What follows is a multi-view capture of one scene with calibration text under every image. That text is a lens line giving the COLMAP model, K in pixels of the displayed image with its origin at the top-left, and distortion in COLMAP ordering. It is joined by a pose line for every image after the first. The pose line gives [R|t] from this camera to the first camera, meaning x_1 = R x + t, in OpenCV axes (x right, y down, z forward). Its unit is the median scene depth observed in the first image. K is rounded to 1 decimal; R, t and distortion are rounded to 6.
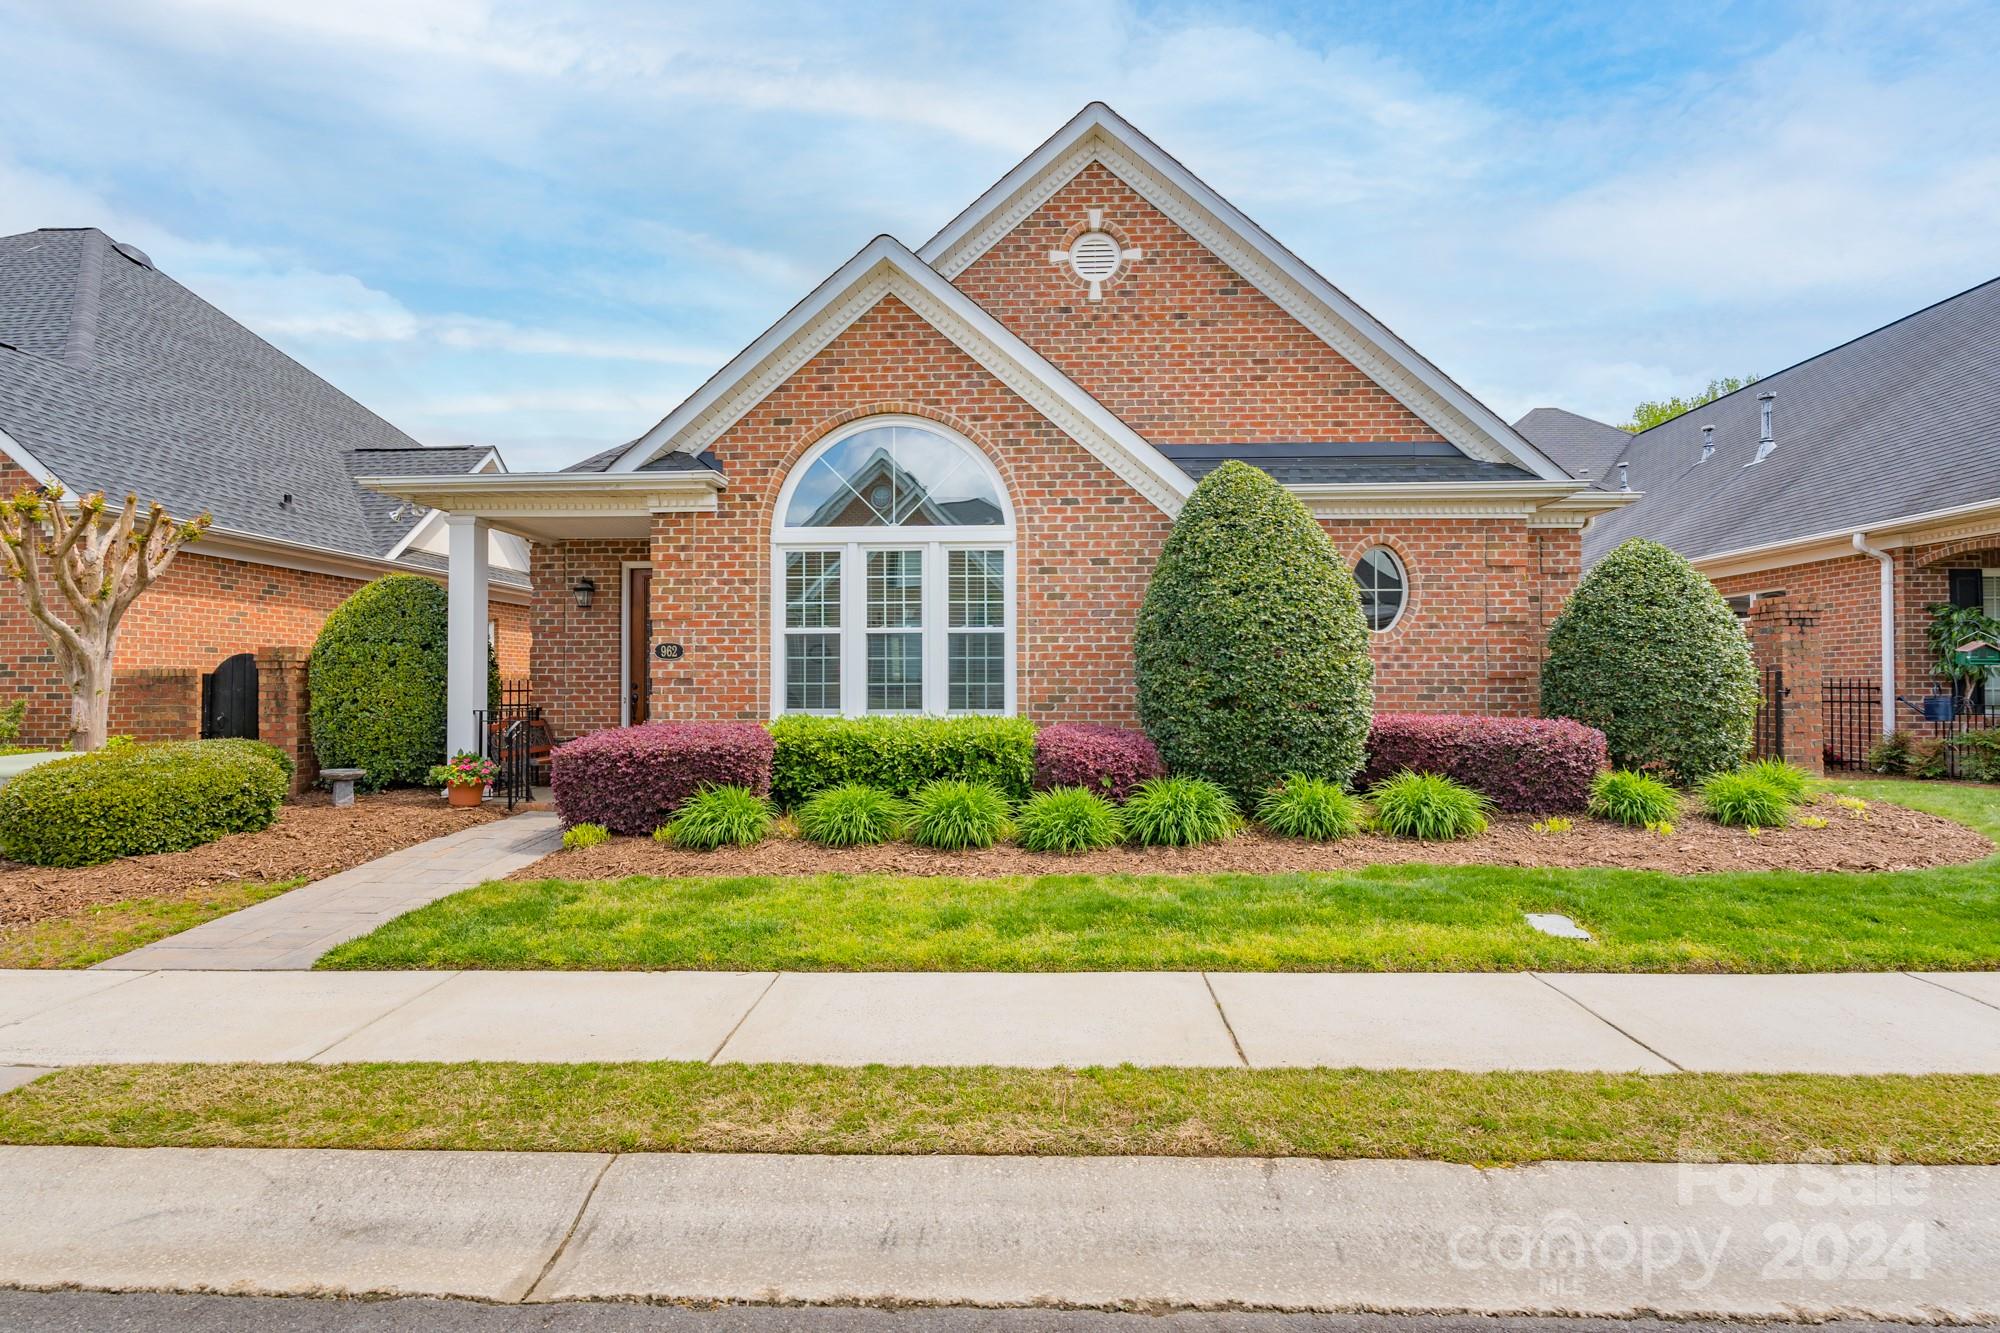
lens RADIAL K [[958.8, 0, 1005.7], [0, 958.8, 676.4], [0, 0, 1]] dist [-0.002371, -0.001158]
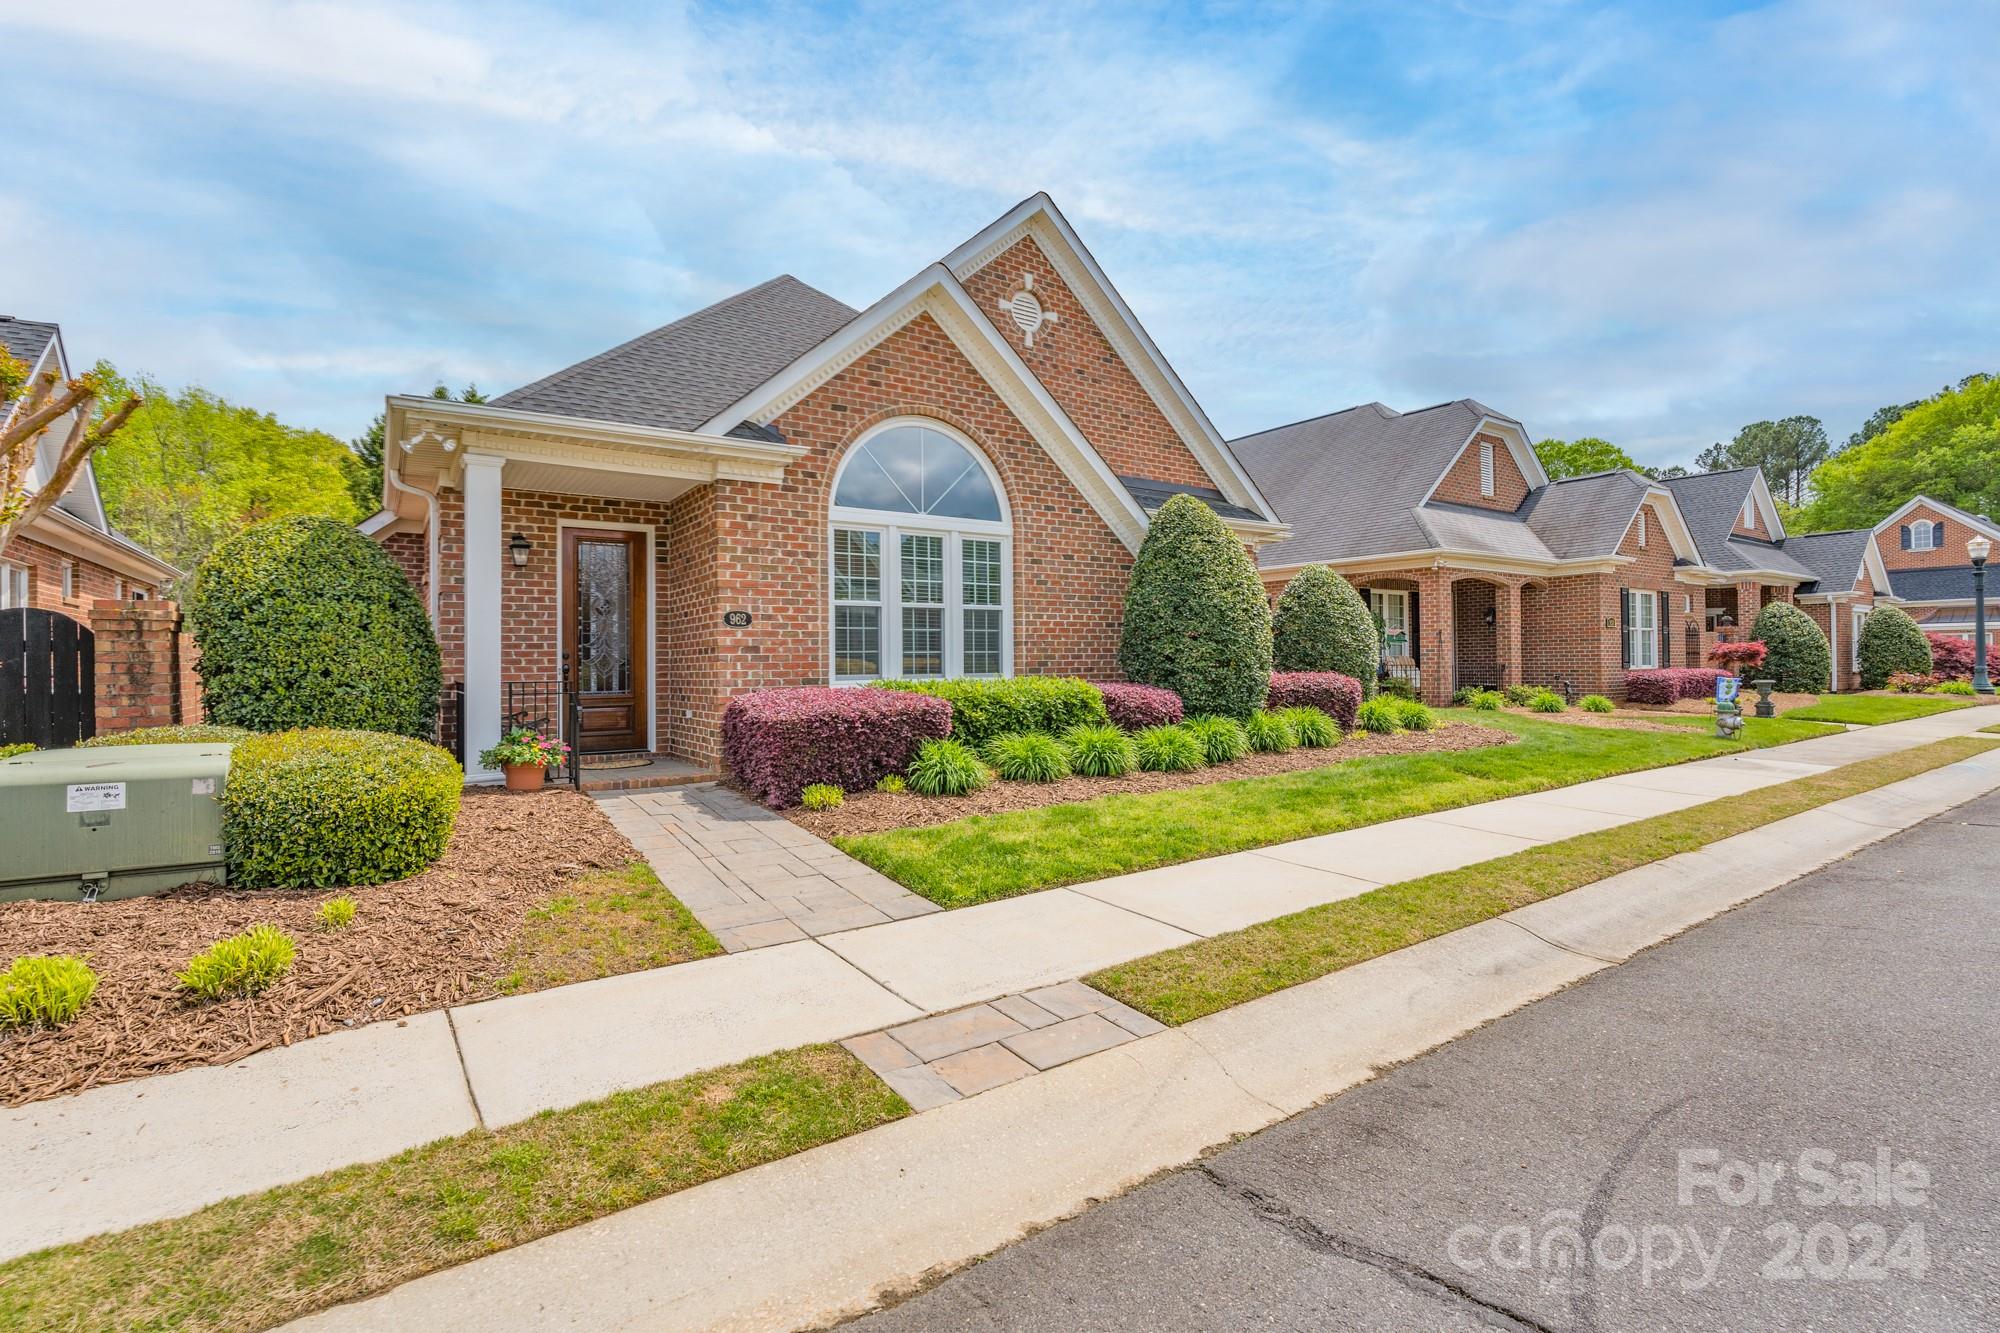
lens RADIAL K [[902.8, 0, 997.9], [0, 902.8, 656.1], [0, 0, 1]] dist [-0.004170, 0.000473]
pose [[0.803482, -0.001690, 0.595327, -0.693022], [-0.000162, 0.999995, 0.003057, 0.009430], [-0.595330, -0.002553, 0.803478, 0.080464]]
